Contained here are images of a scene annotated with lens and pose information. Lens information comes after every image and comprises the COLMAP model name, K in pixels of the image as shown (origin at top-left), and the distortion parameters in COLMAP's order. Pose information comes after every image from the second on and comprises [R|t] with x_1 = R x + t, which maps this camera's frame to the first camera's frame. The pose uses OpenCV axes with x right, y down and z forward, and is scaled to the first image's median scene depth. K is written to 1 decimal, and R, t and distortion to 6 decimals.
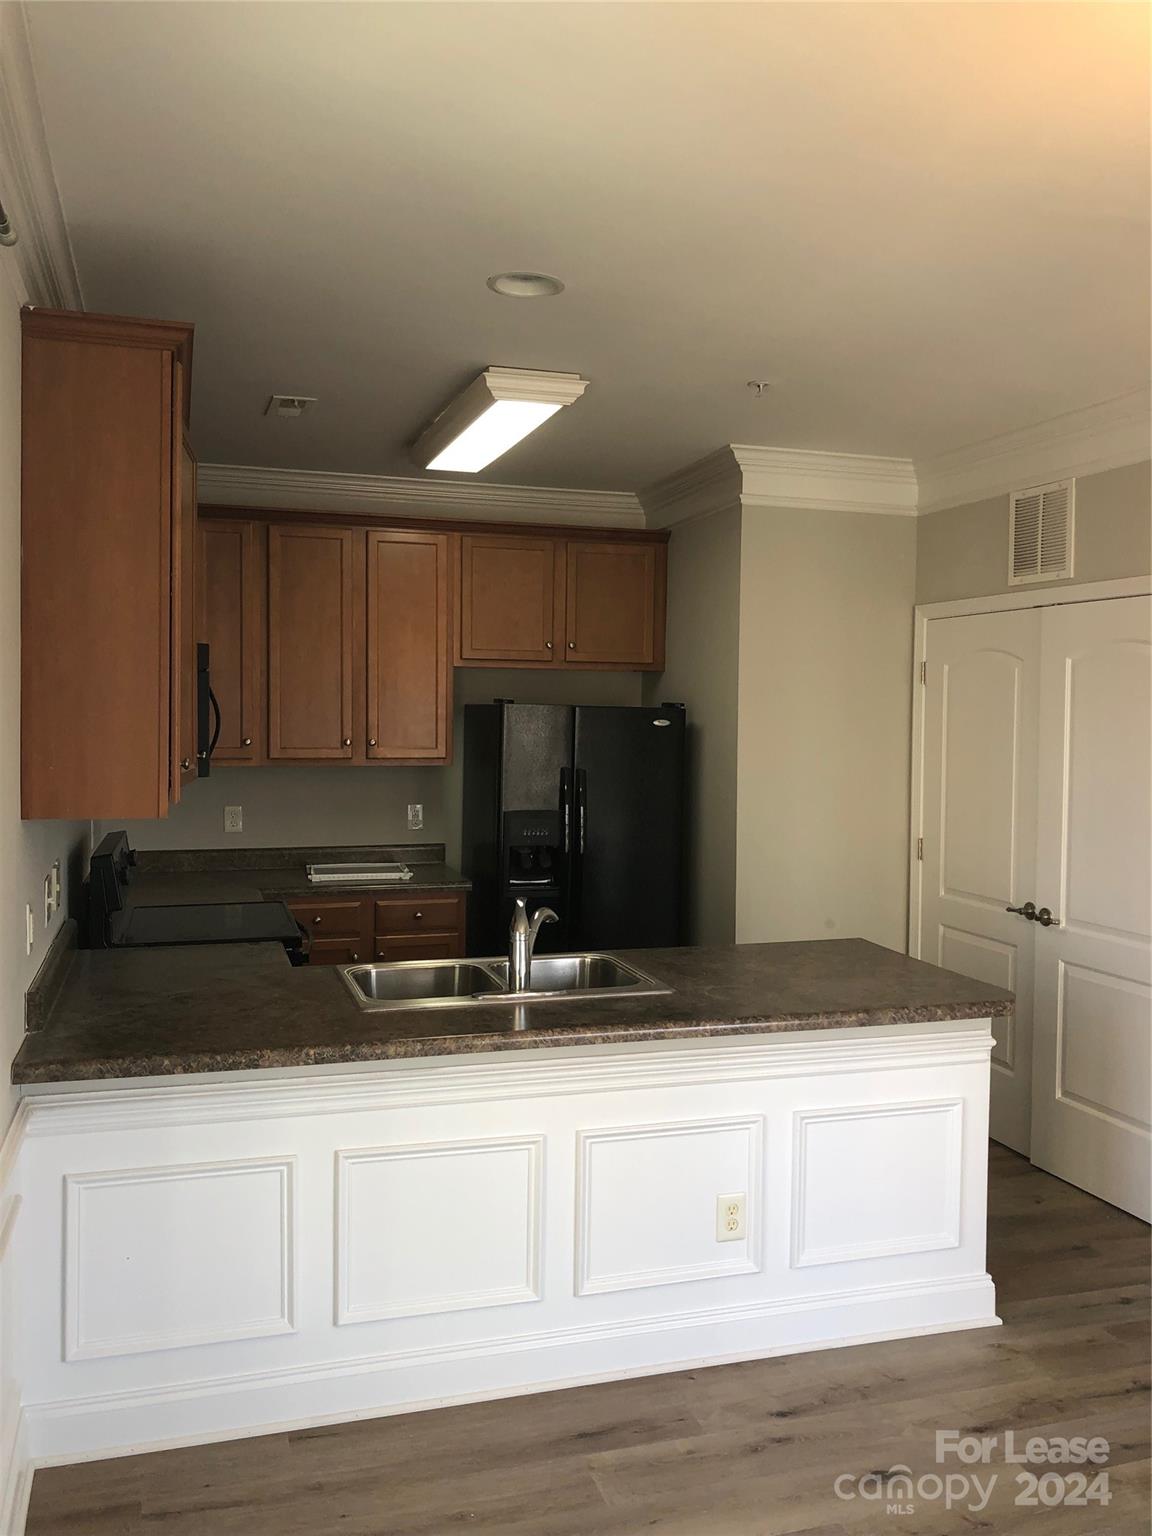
lens RADIAL K [[1282.9, 0, 576.0], [0, 1282.9, 768.0], [0, 0, 1]] dist [0.105442, -0.138380]
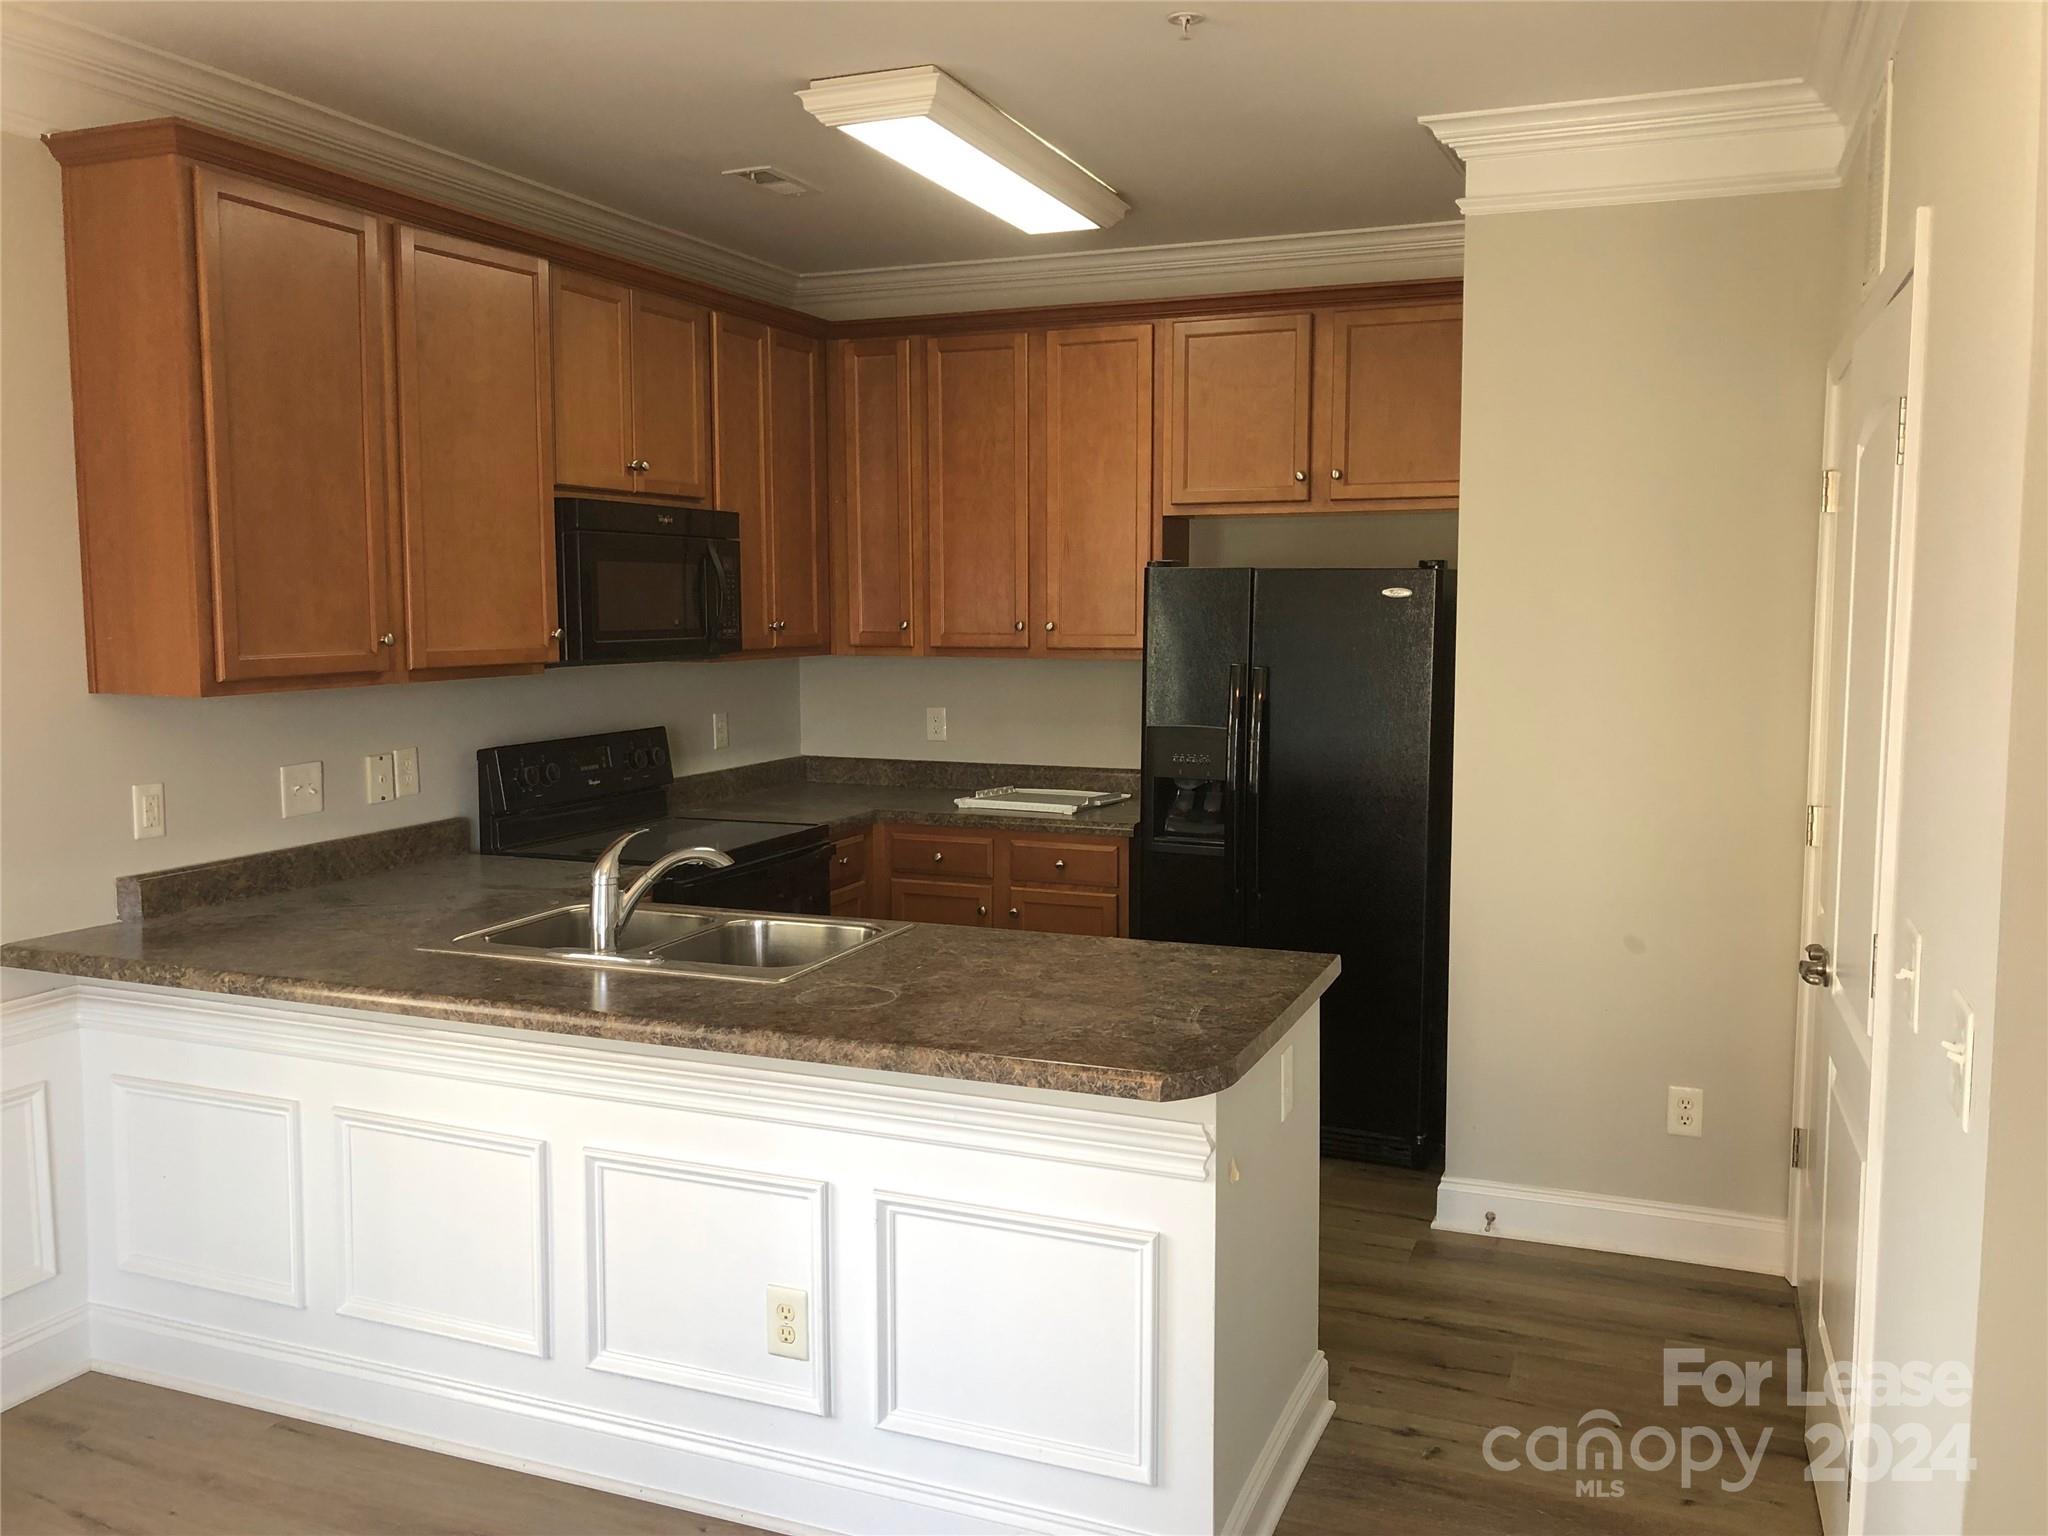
lens RADIAL K [[1754.9, 0, 1021.6], [0, 1754.9, 748.1], [0, 0, 1]] dist [0.073138, -0.092476]
pose [[0.762632, 0.047781, -0.645065, 0.787919], [-0.020297, 0.998545, 0.049969, 0.001173], [0.646514, -0.025015, 0.762492, 0.389161]]
